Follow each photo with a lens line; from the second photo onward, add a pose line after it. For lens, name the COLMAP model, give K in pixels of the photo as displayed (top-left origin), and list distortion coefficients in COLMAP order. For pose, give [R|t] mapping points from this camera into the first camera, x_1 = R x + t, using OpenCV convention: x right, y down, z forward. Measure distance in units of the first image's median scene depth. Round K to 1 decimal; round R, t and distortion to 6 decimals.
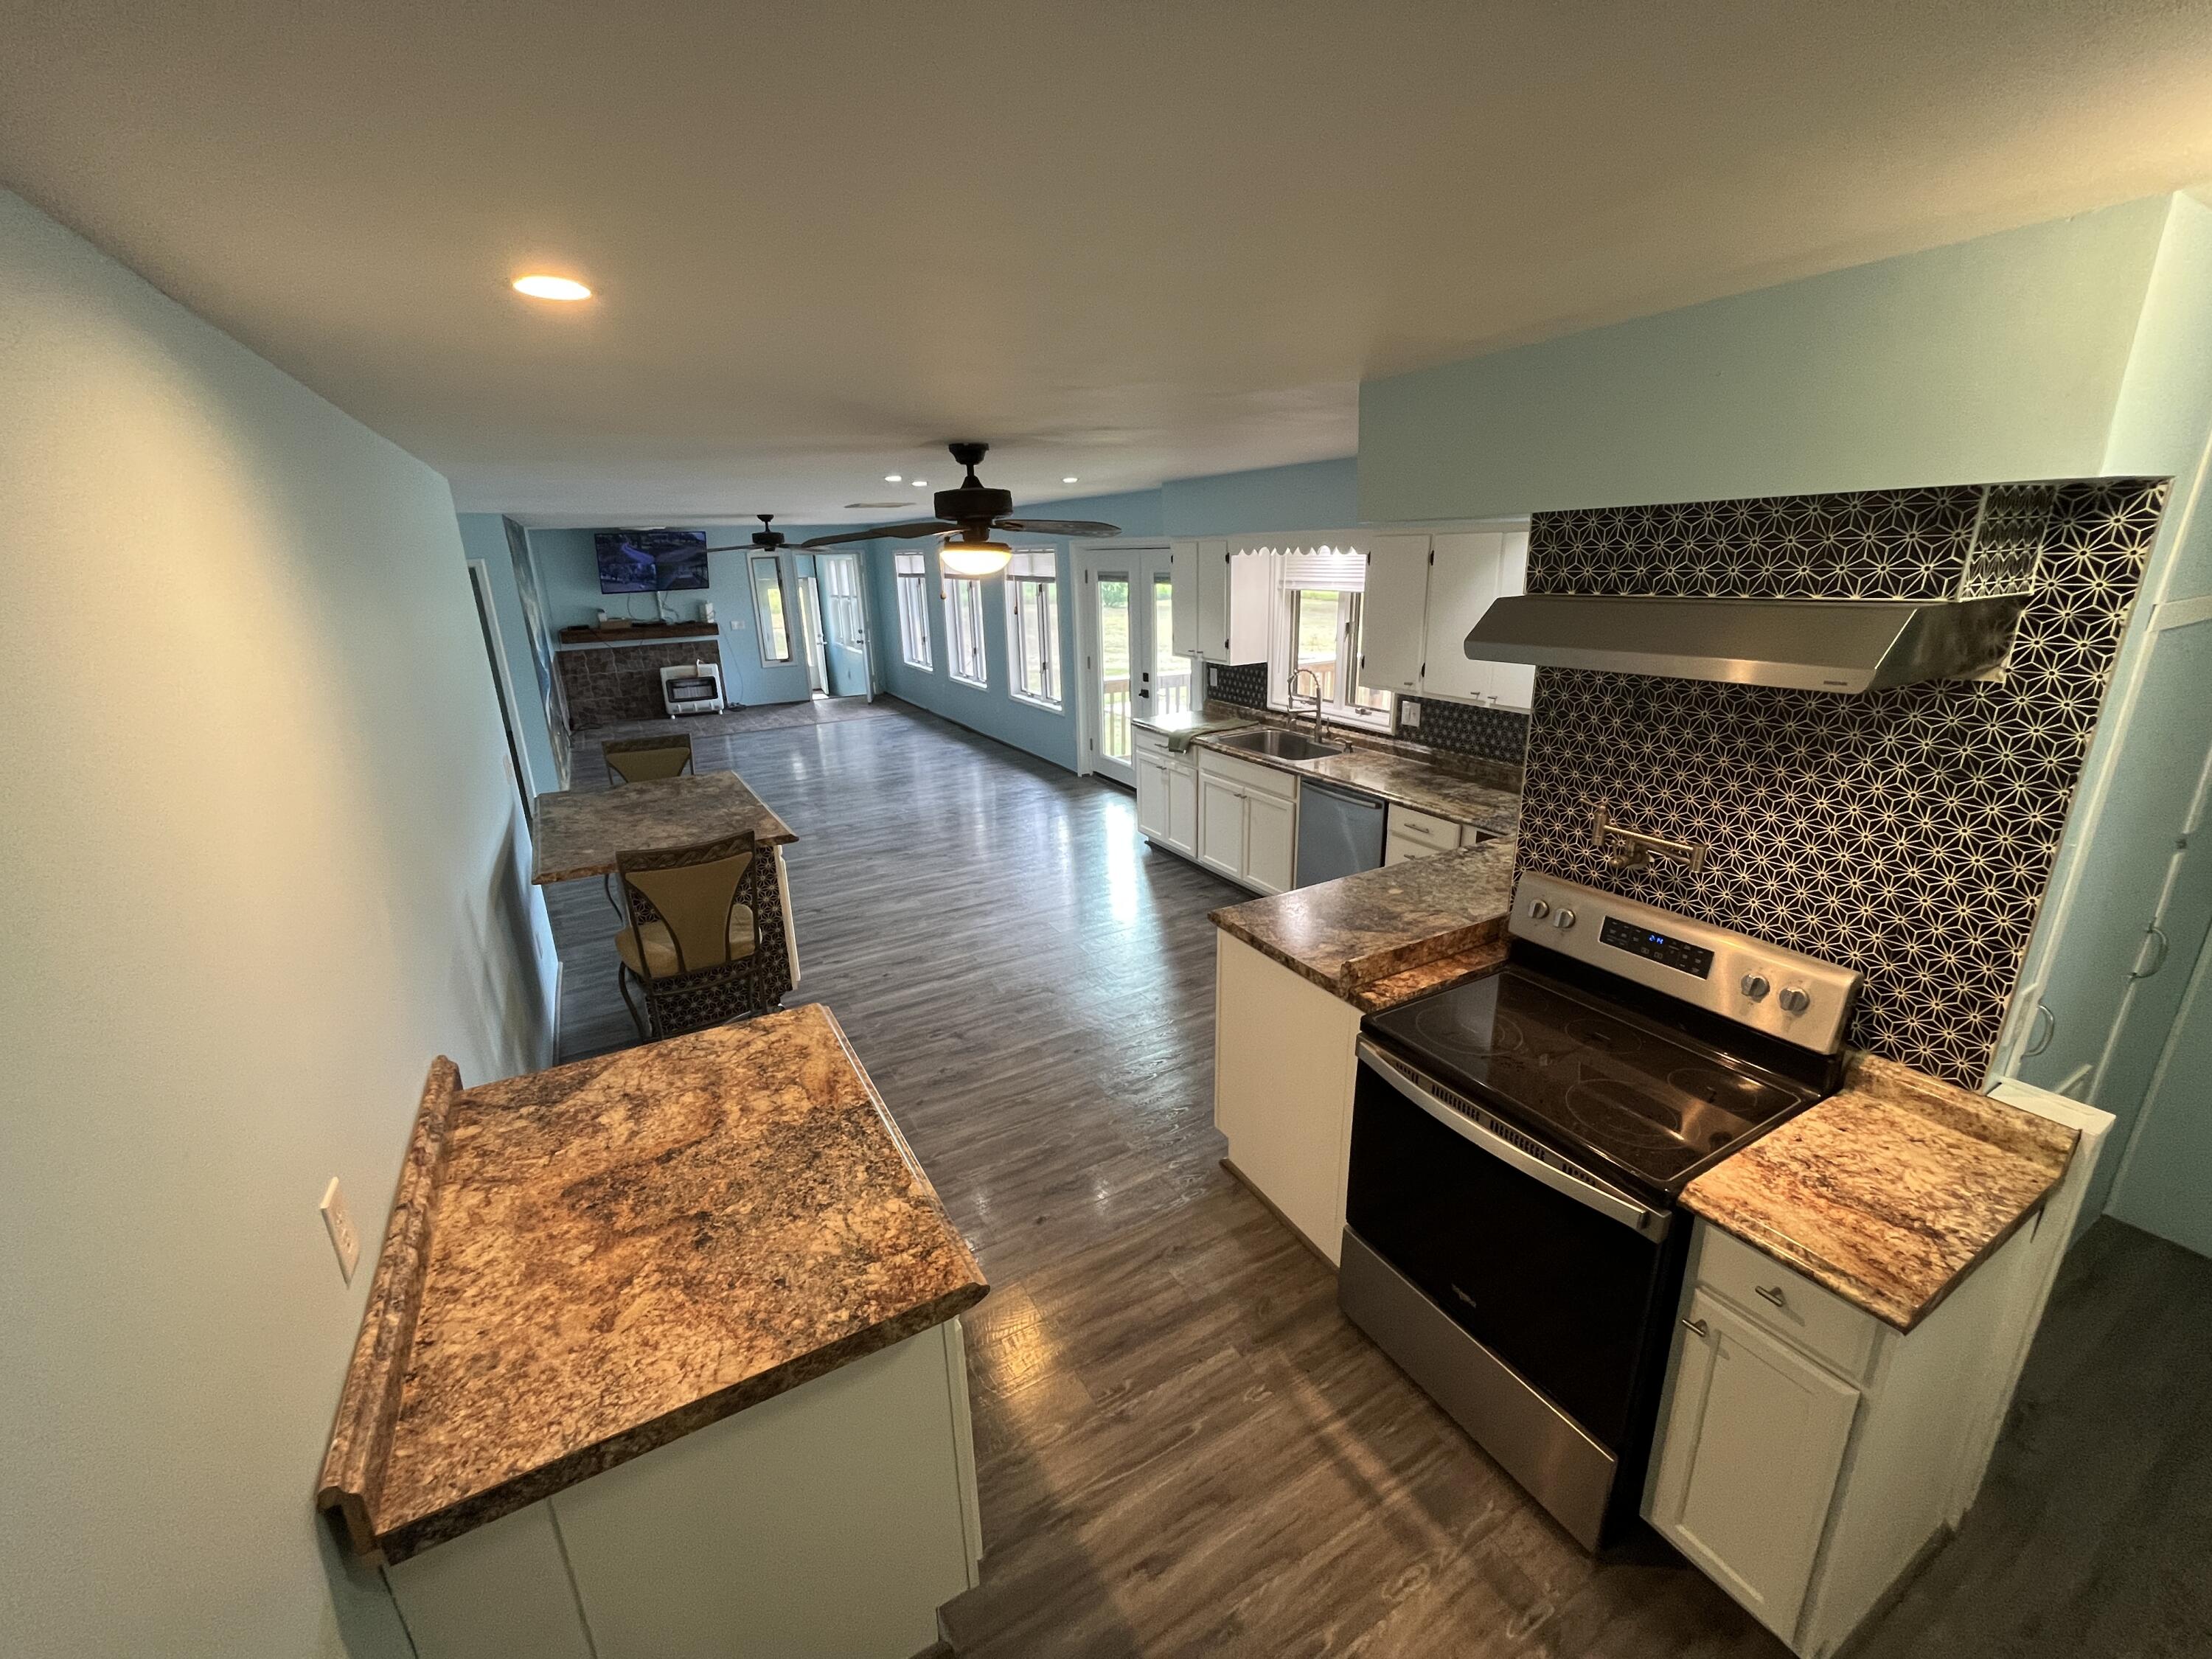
lens RADIAL K [[895.0, 0, 1106.2], [0, 895.0, 830.5], [0, 0, 1]] dist [-0.003987, 0.000081]
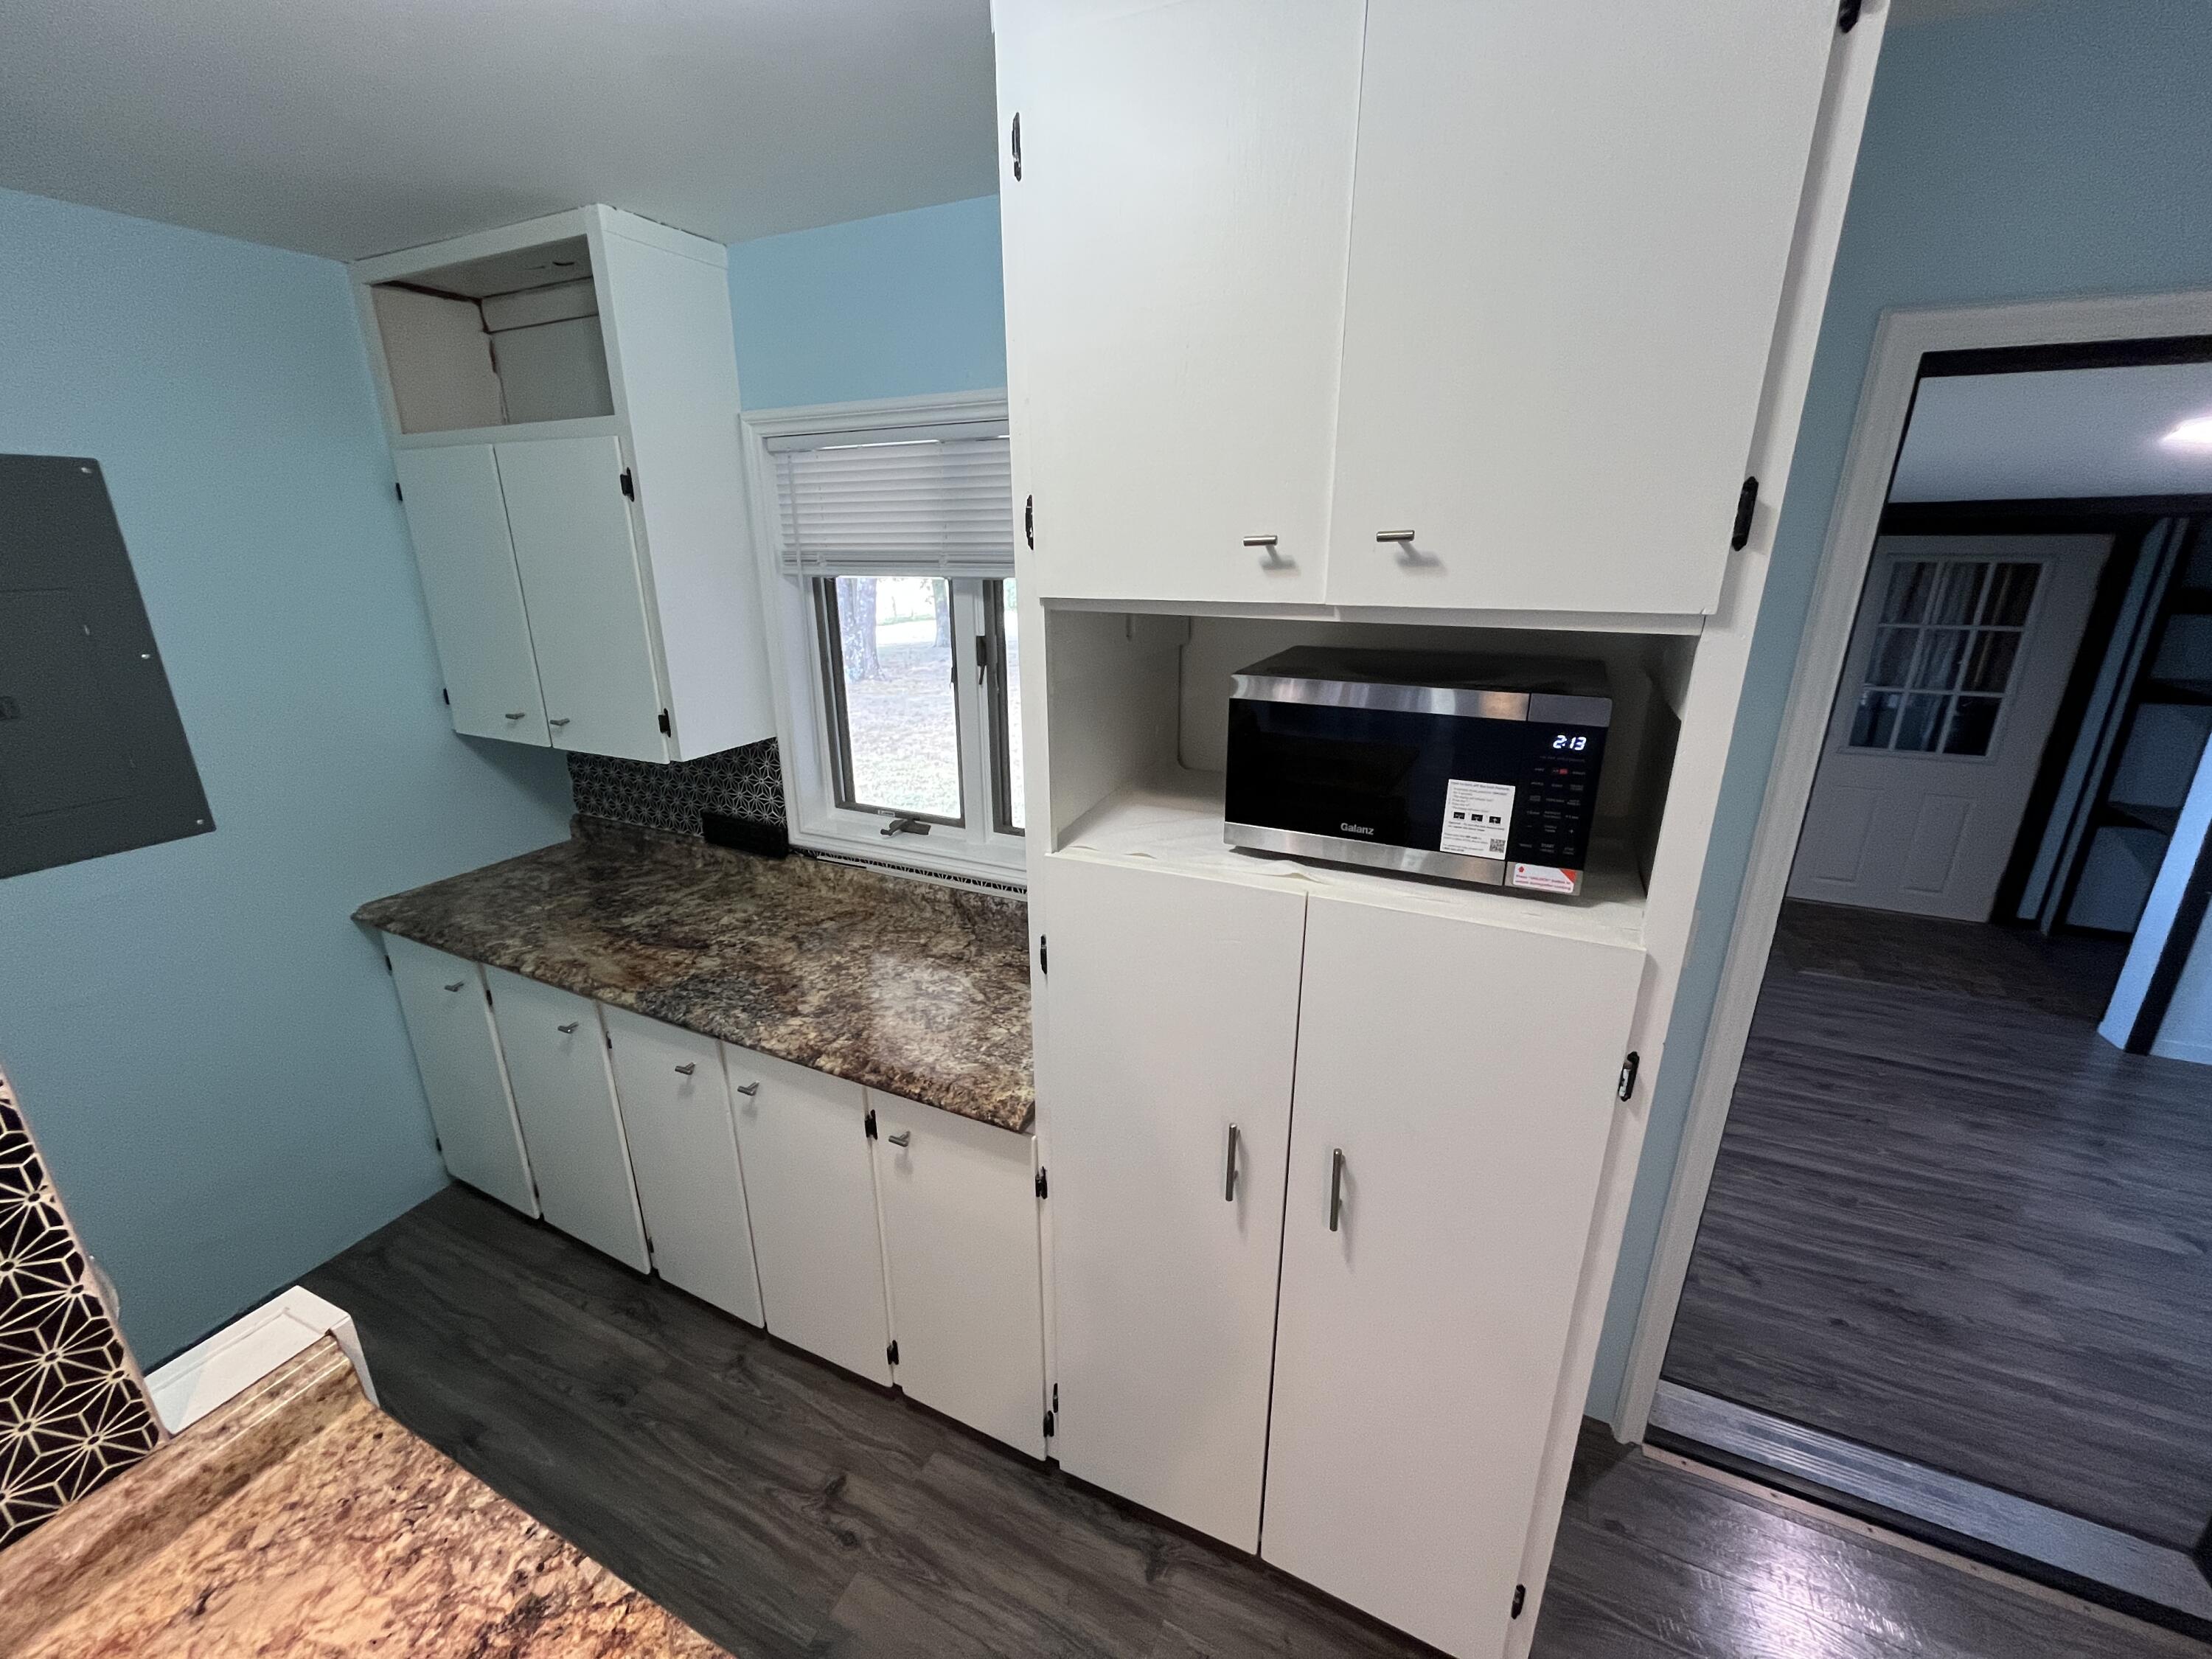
lens RADIAL K [[895.0, 0, 1100.2], [0, 895.0, 832.2], [0, 0, 1]] dist [-0.003987, 0.000081]
pose [[-0.570568, -0.229577, 0.788509, 0.106026], [0.264396, 0.857665, 0.441029, -0.024153], [-0.777526, 0.460115, -0.428657, 0.189120]]
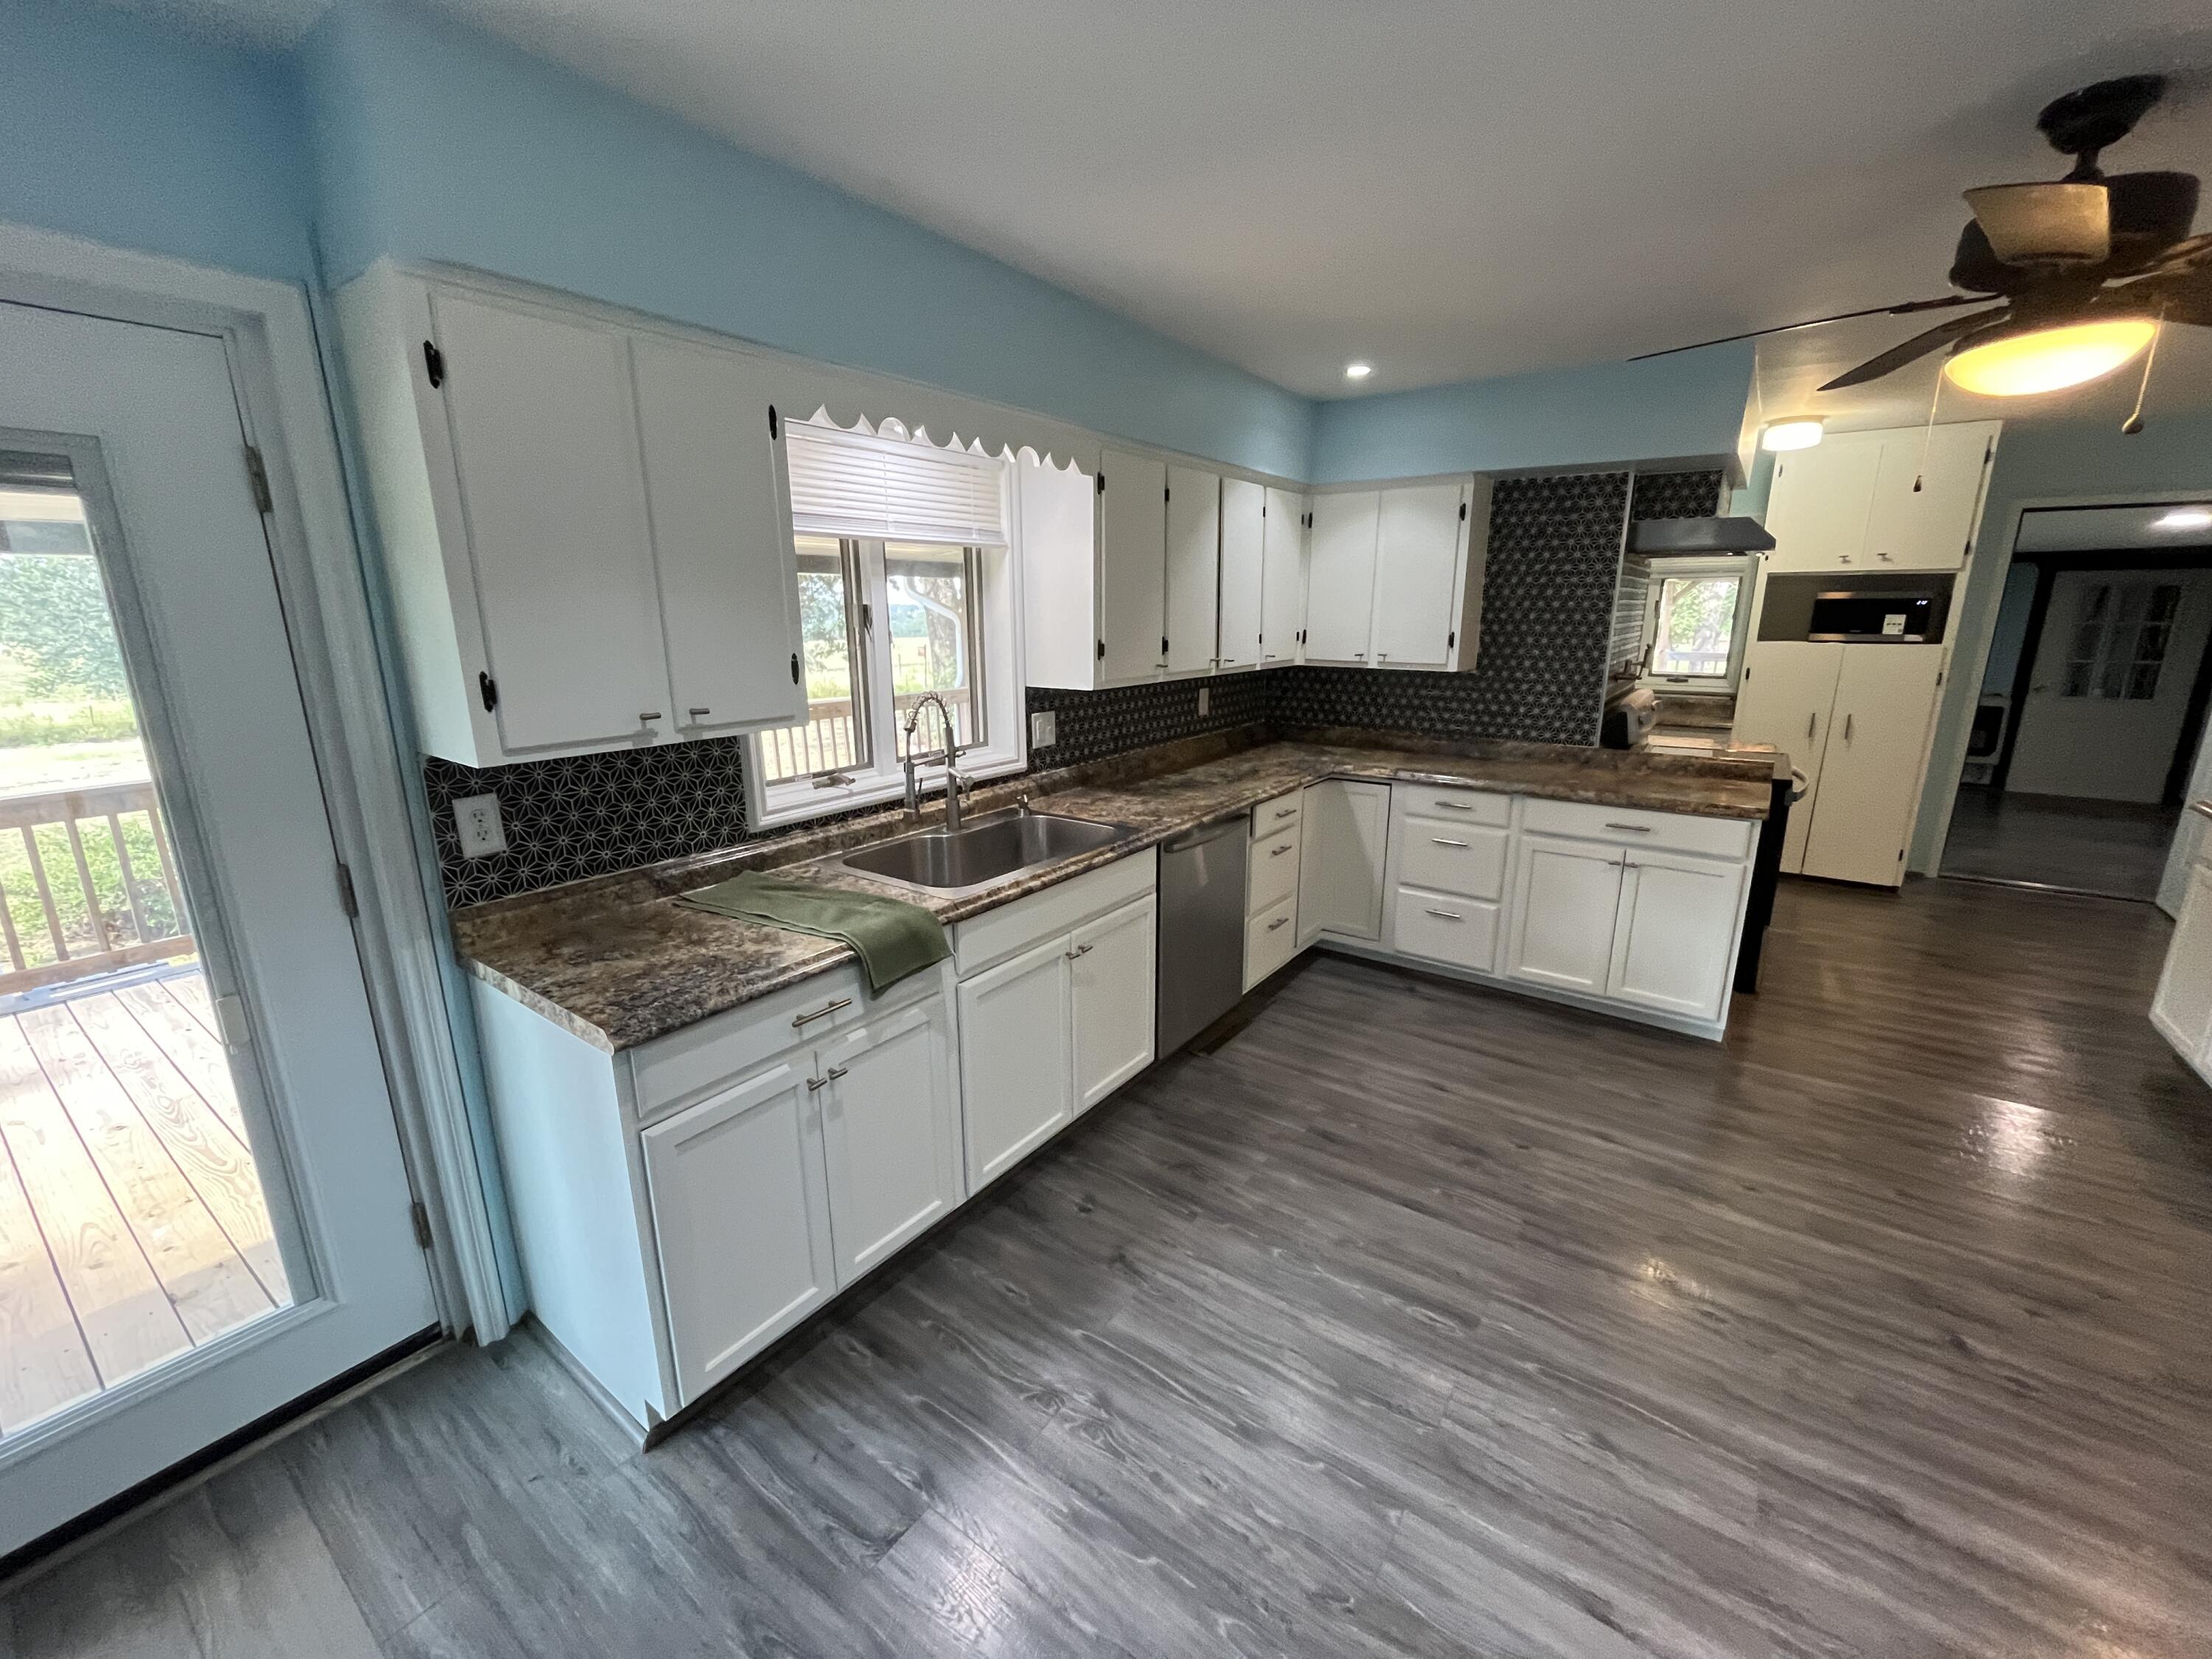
lens RADIAL K [[895.0, 0, 1108.0], [0, 895.0, 825.6], [0, 0, 1]] dist [-0.003987, 0.000081]
pose [[-0.416885, -0.191698, 0.888515, -0.235945], [0.287718, 0.899415, 0.329045, -0.220823], [-0.862221, 0.392815, -0.319798, 0.972884]]
